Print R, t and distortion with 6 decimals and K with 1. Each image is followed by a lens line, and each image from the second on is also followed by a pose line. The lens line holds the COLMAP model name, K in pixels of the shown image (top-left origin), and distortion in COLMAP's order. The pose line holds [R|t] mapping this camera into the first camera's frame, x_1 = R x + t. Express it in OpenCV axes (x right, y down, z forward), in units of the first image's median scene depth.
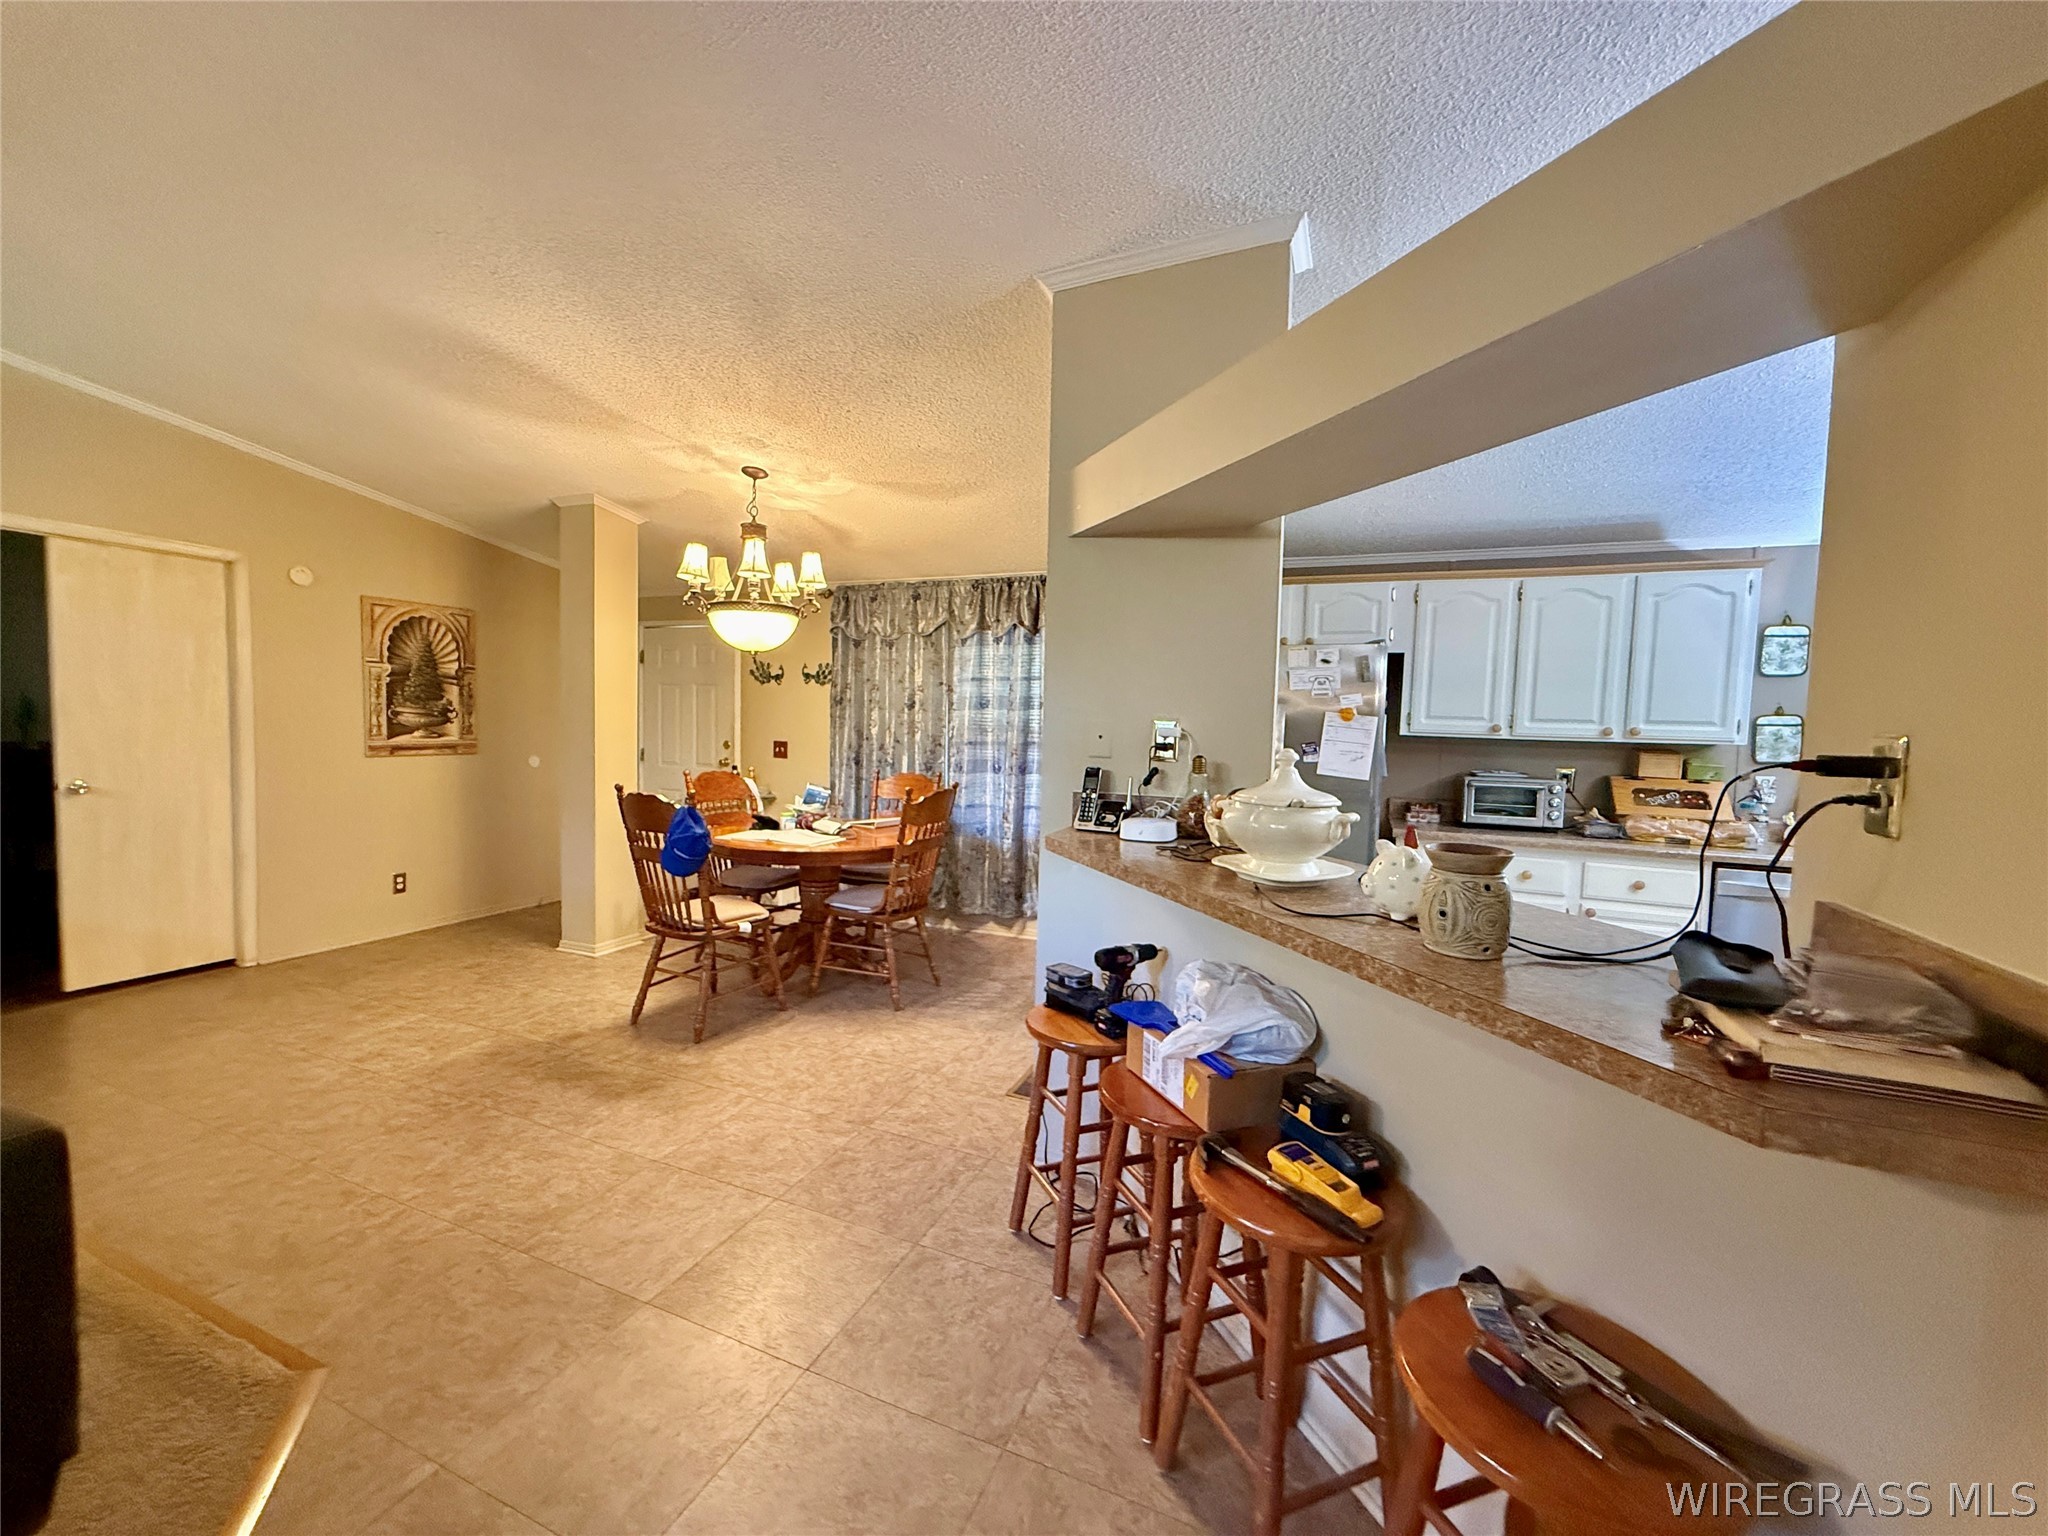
lens RADIAL K [[811.2, 0, 1021.9], [0, 811.2, 771.0], [0, 0, 1]] dist [0.000182, -0.000555]
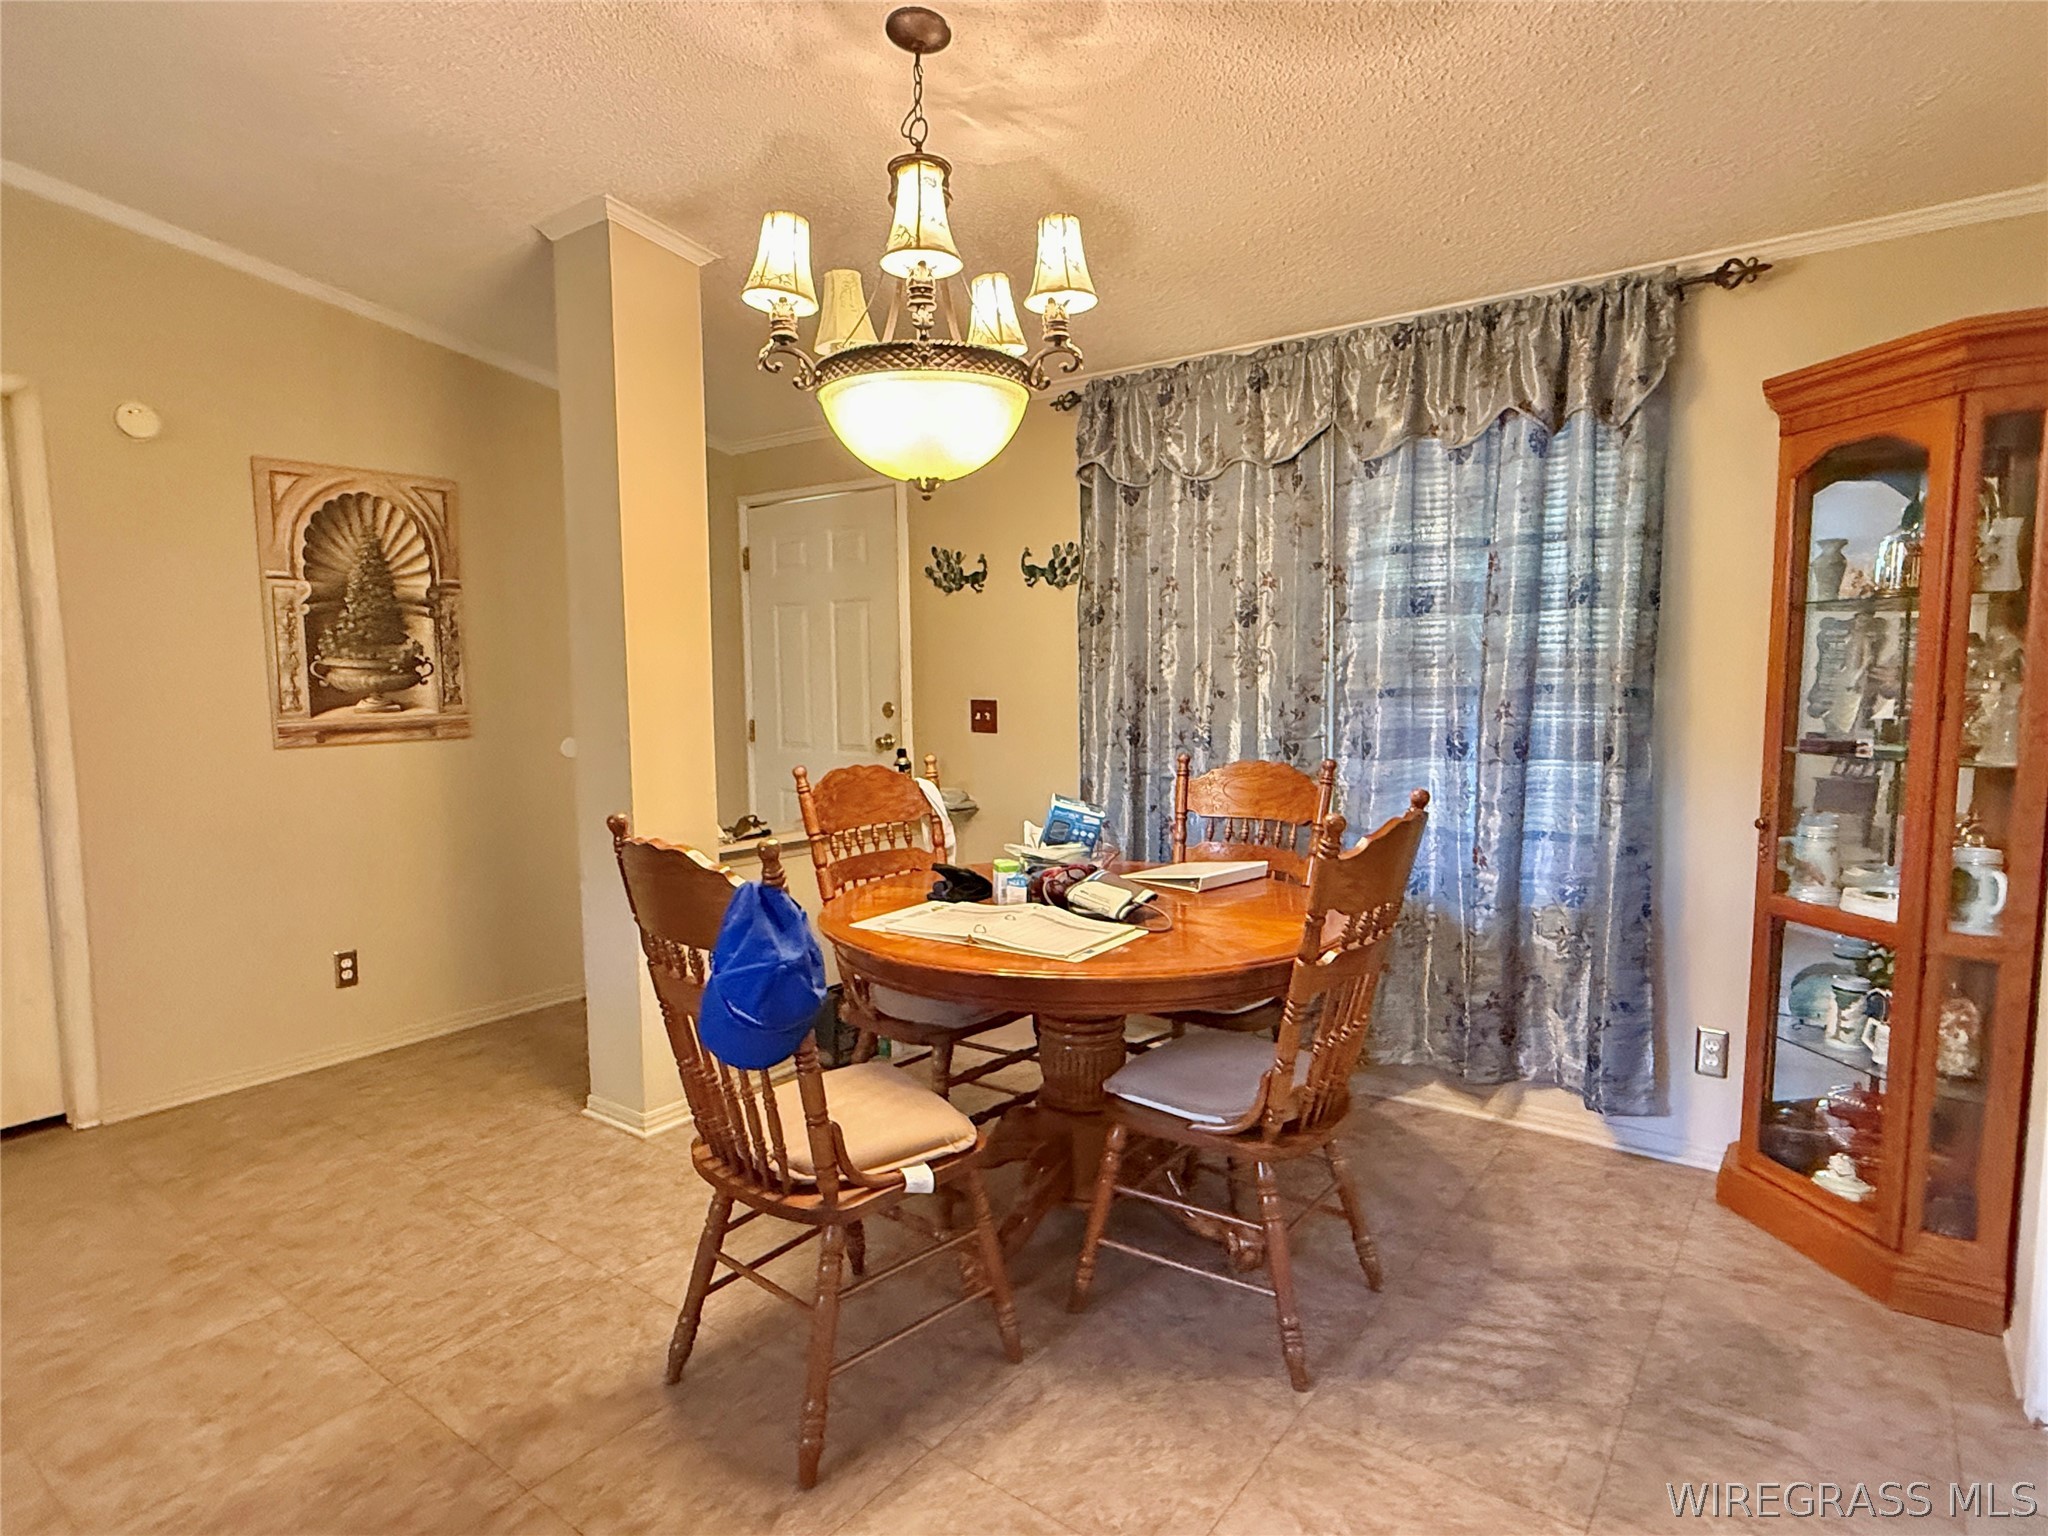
lens RADIAL K [[1117.1, 0, 1024.9], [0, 1117.1, 776.2], [0, 0, 1]] dist [-0.001572, -0.000607]
pose [[0.970167, -0.011621, -0.242161, -0.117611], [0.019931, 0.999292, 0.031897, -0.012436], [0.241619, -0.035772, 0.969712, 0.367674]]
